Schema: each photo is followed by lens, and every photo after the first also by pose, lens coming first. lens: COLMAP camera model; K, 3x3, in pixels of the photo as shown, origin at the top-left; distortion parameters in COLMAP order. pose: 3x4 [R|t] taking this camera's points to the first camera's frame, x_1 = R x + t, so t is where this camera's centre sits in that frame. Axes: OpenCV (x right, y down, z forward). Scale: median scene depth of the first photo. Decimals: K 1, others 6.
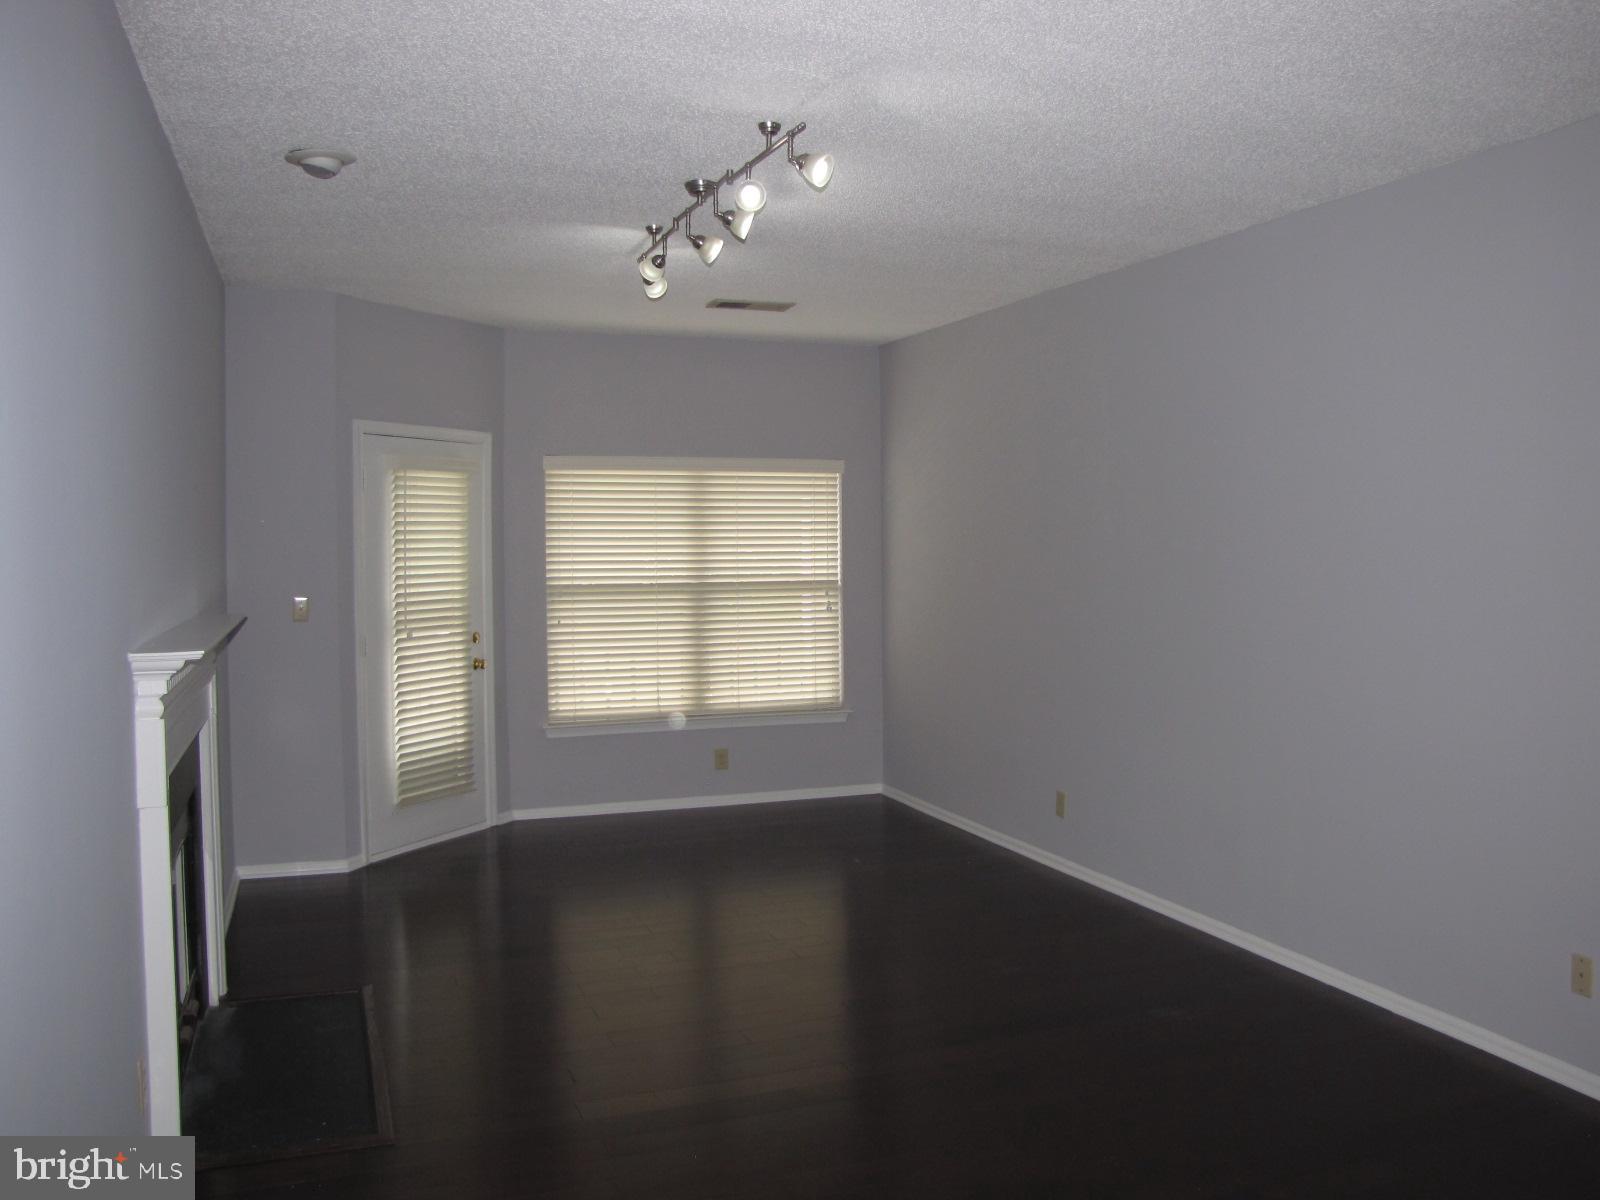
lens RADIAL K [[1348.8, 0, 800.0], [0, 1348.8, 600.0], [0, 0, 1]] dist [-0.160715, 0.153399]
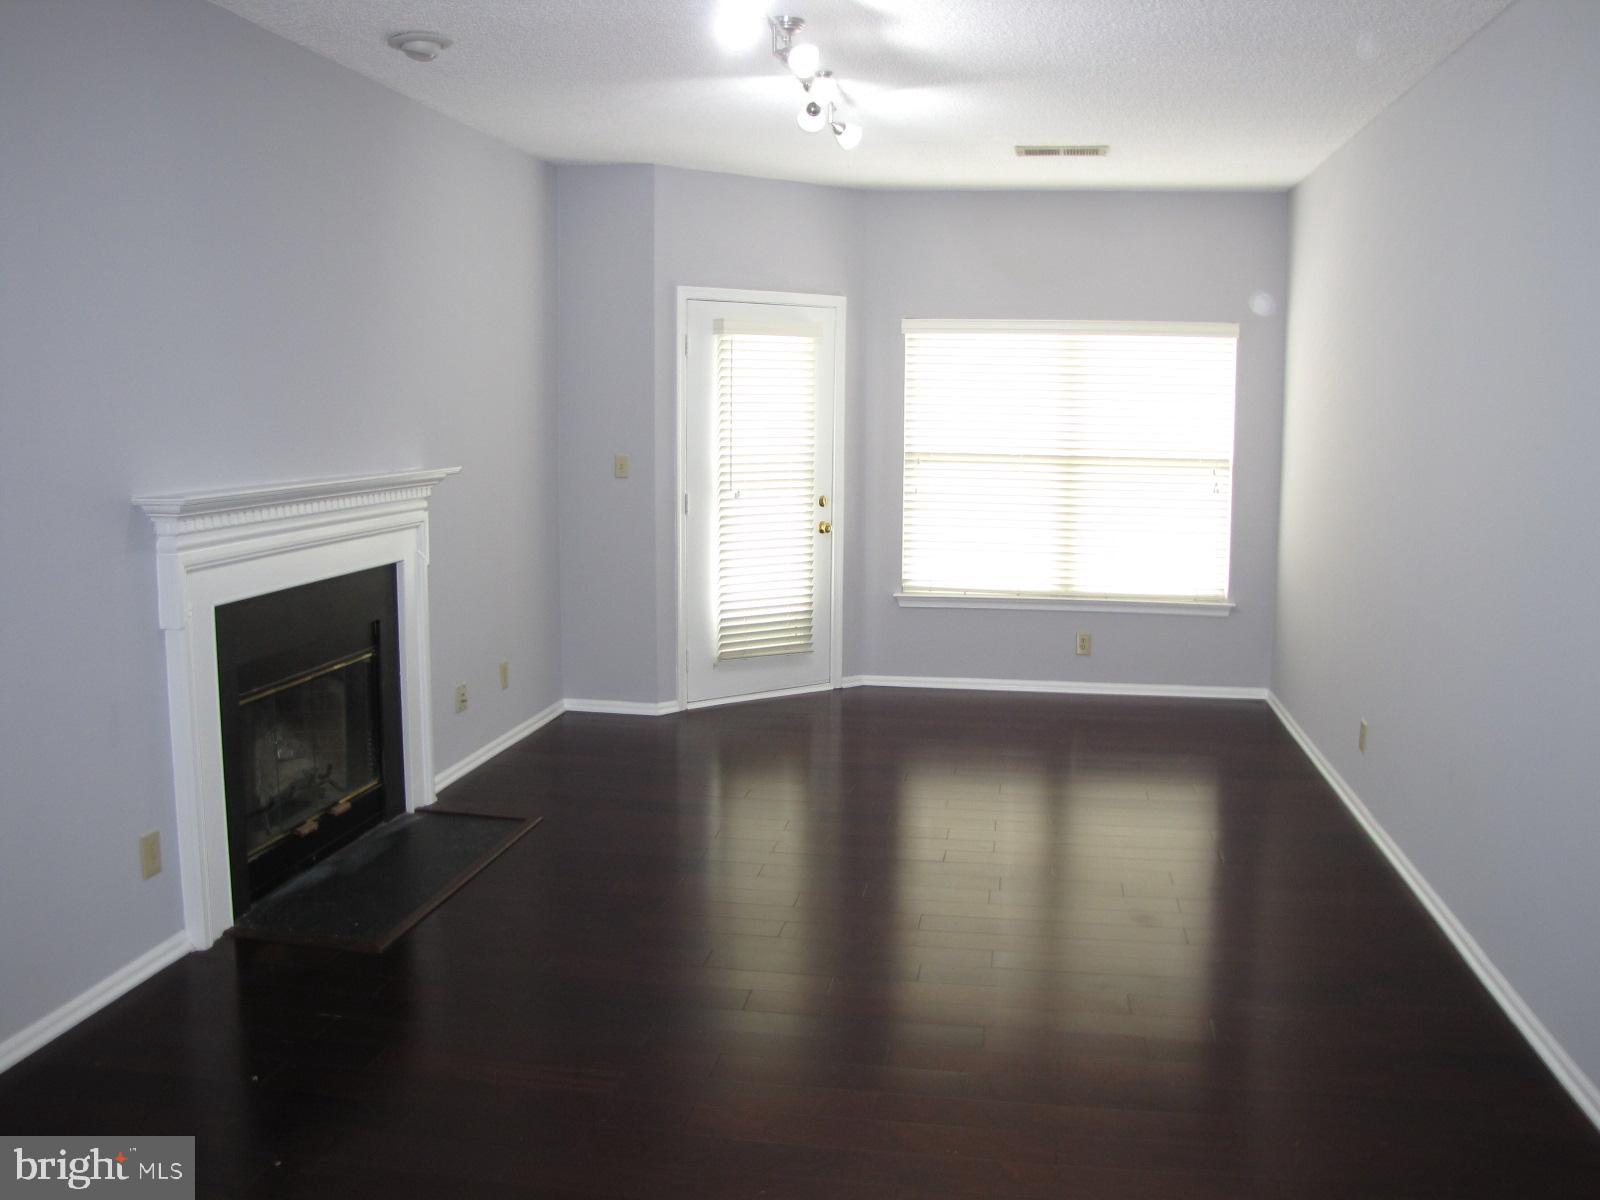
lens RADIAL K [[1348.8, 0, 800.0], [0, 1348.8, 600.0], [0, 0, 1]] dist [-0.160715, 0.153399]
pose [[0.876006, 0.083338, -0.475046, 0.230597], [-0.036405, 0.993574, 0.107171, -0.006226], [0.480924, -0.076588, 0.873411, 0.098164]]
